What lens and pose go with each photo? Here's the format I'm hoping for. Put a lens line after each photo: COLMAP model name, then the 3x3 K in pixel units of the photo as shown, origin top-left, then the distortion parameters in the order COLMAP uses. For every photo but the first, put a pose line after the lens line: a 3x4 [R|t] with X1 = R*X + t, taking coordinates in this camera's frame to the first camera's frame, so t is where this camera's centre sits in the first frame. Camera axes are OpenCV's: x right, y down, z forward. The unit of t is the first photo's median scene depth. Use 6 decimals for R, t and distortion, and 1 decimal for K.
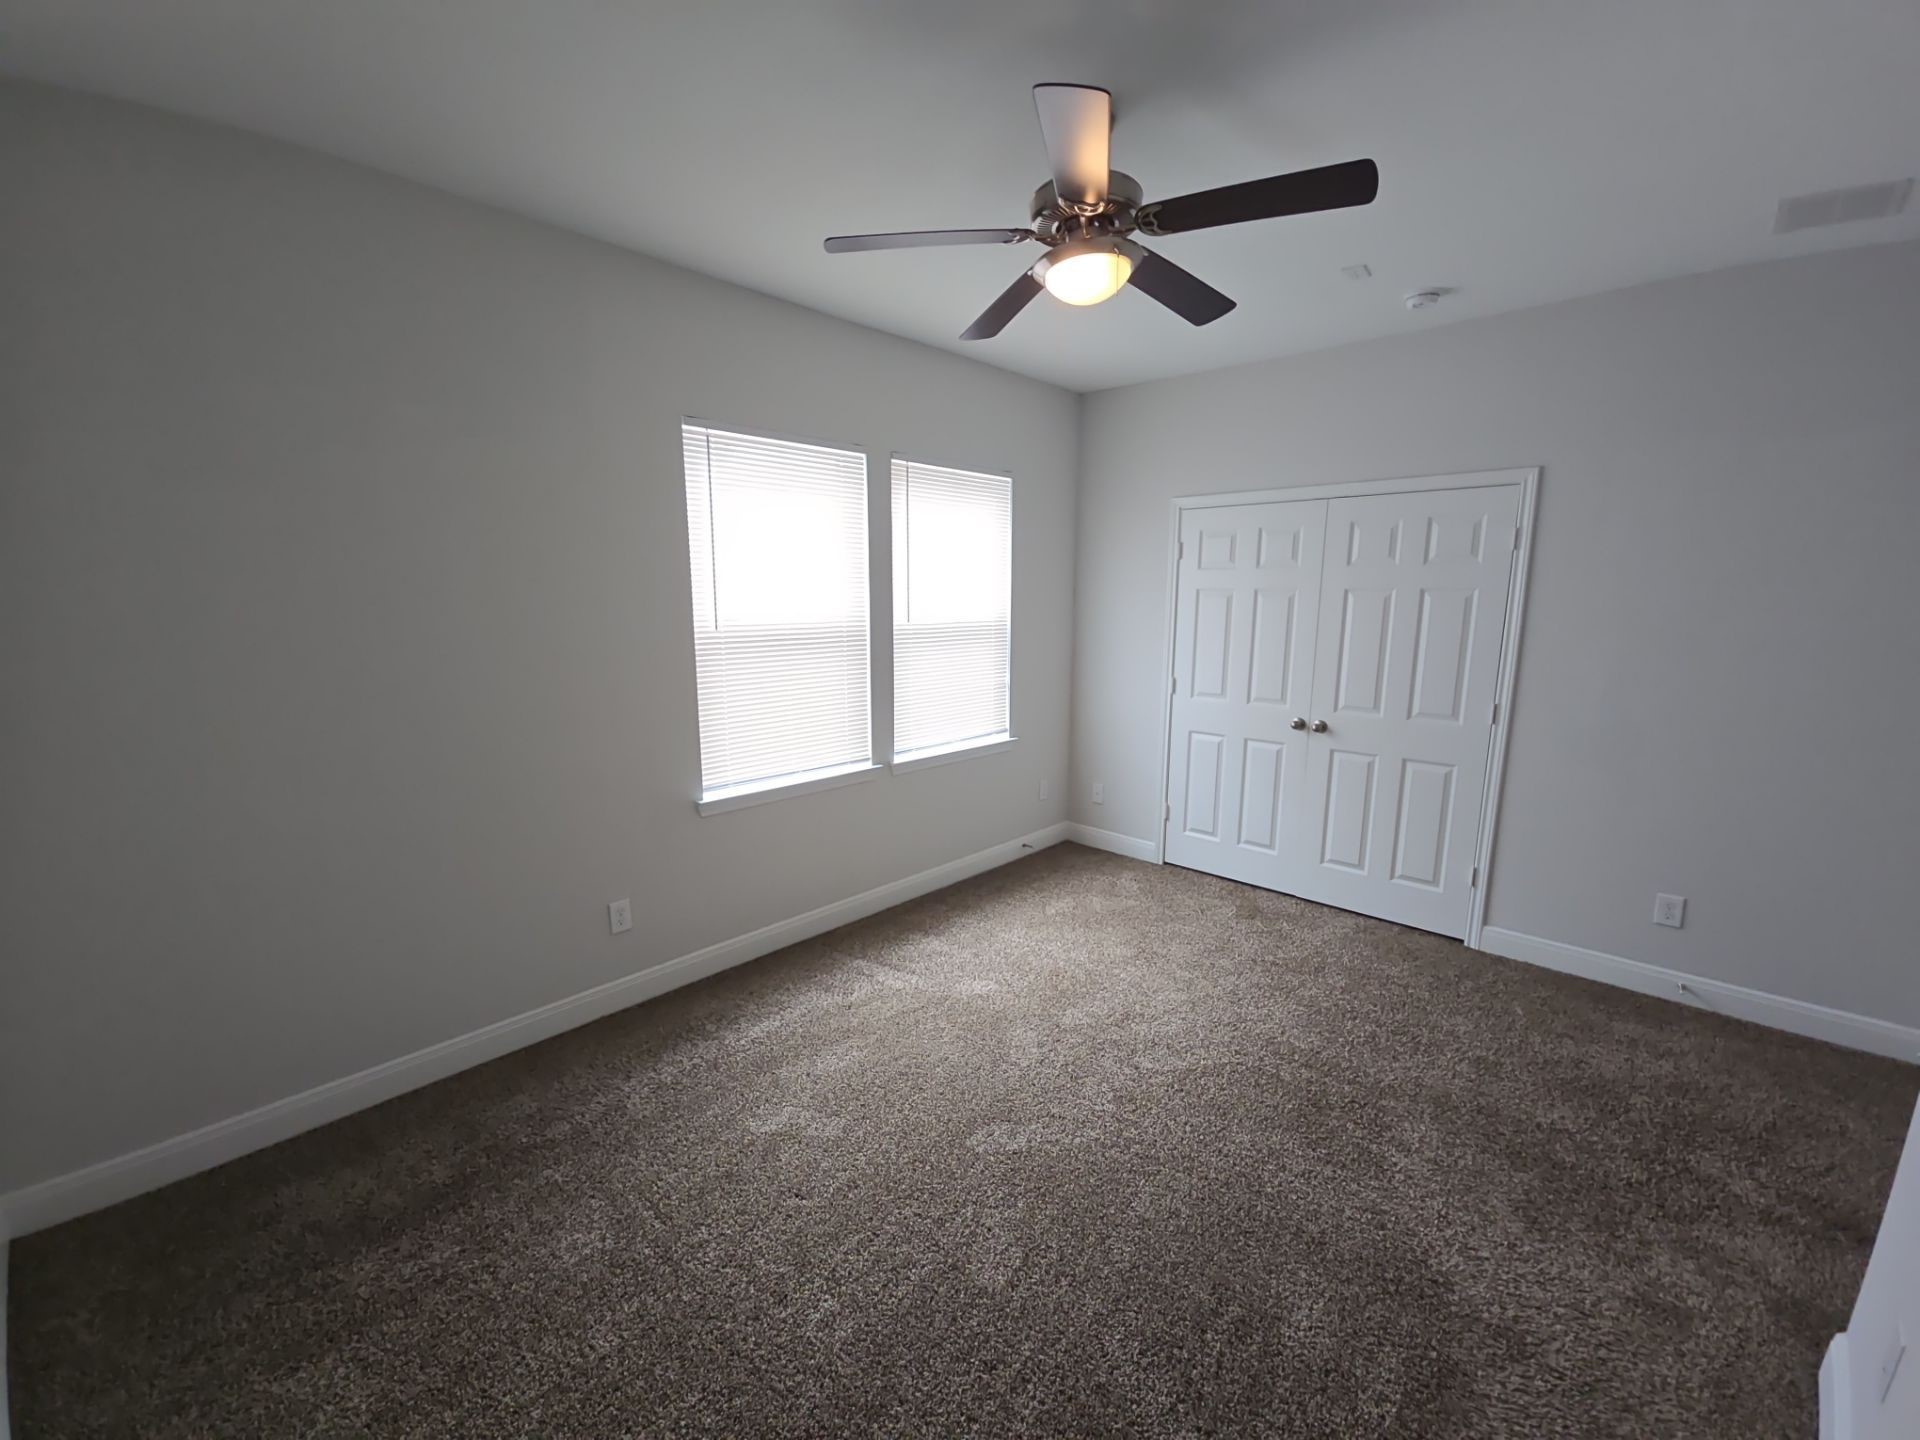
lens RADIAL K [[782.0, 0, 956.9], [0, 782.0, 725.6], [0, 0, 1]] dist [0.001683, -0.004768]
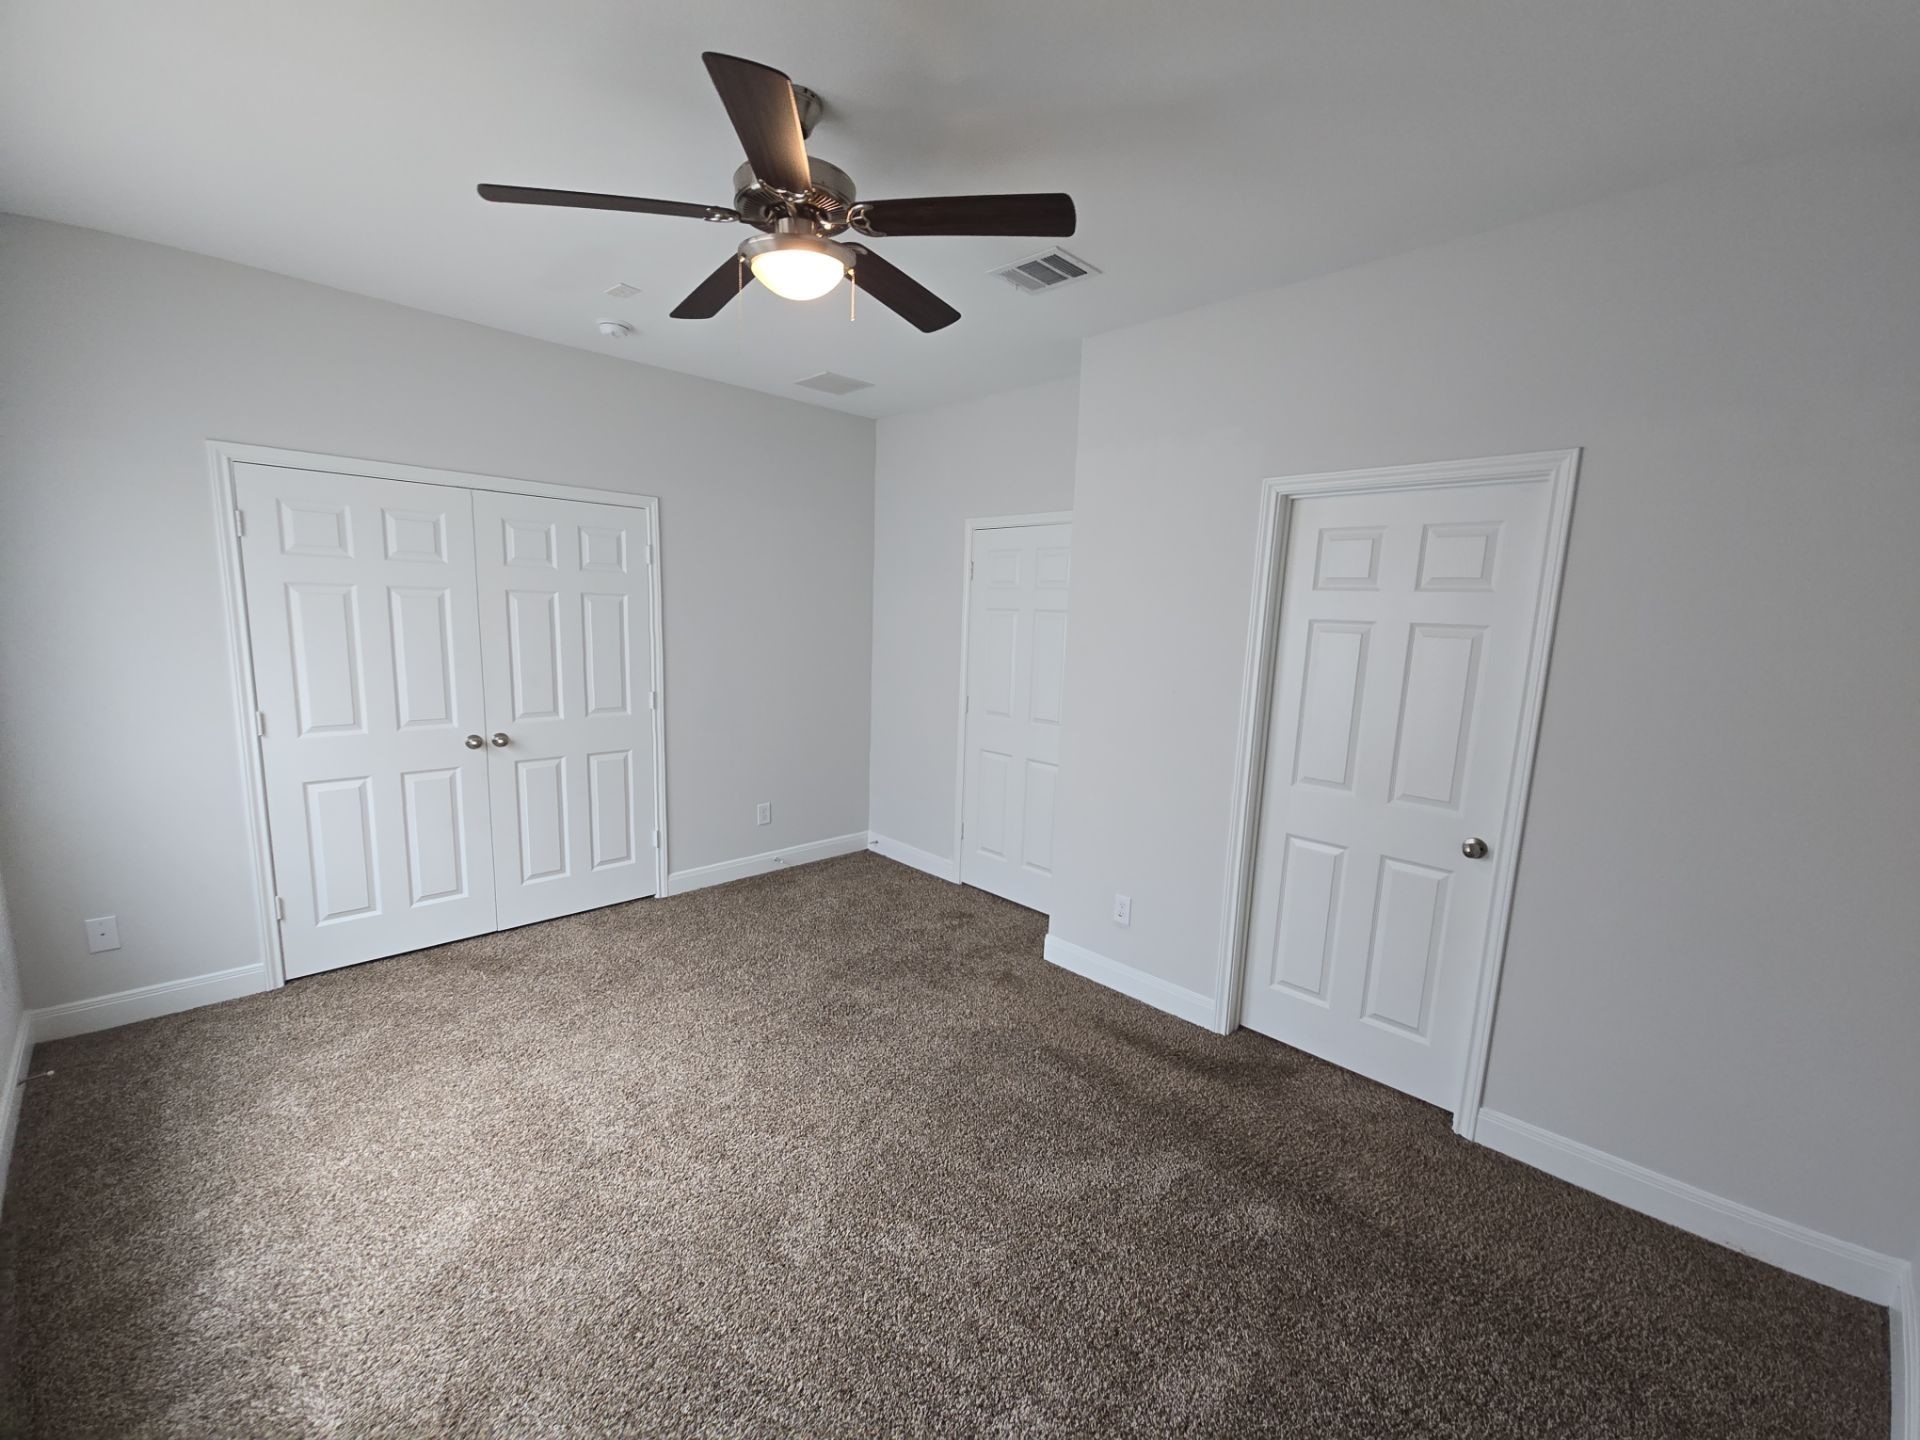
lens RADIAL K [[782.0, 0, 956.6], [0, 782.0, 722.0], [0, 0, 1]] dist [0.001683, -0.004768]
pose [[0.032754, -0.143086, 0.989168, -0.469553], [0.137153, 0.980980, 0.137360, -0.079888], [-0.990008, 0.131168, 0.051756, 0.469743]]
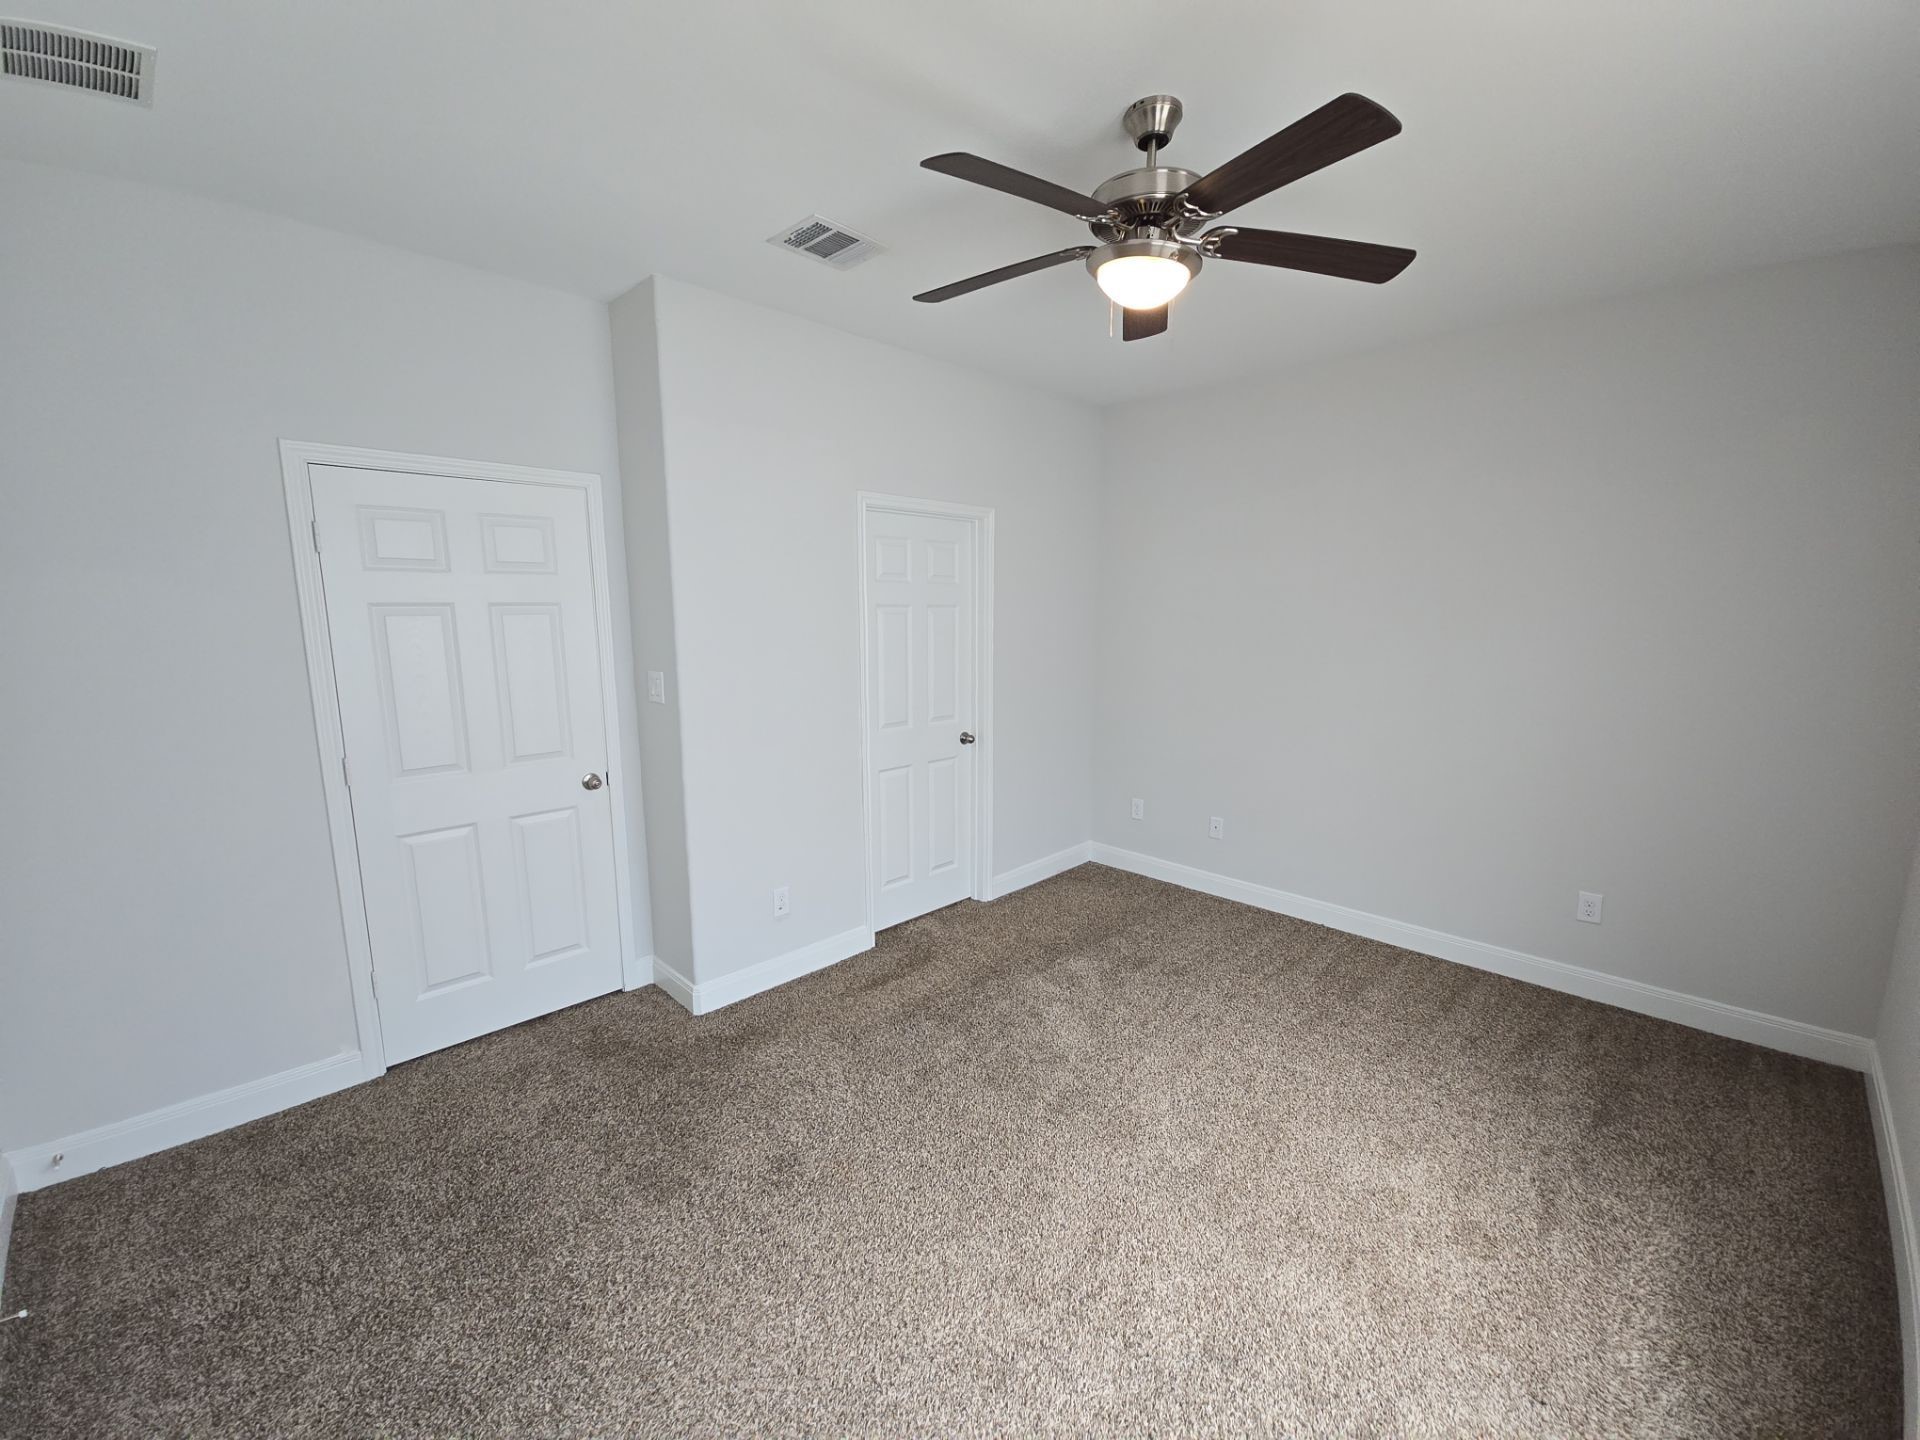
lens RADIAL K [[782.0, 0, 956.3], [0, 782.0, 722.2], [0, 0, 1]] dist [0.001683, -0.004768]
pose [[-0.999453, -0.007180, 0.032286, 0.201655], [0.003406, 0.948619, 0.316402, -0.204094], [-0.032898, 0.316339, -0.948076, 1.172497]]
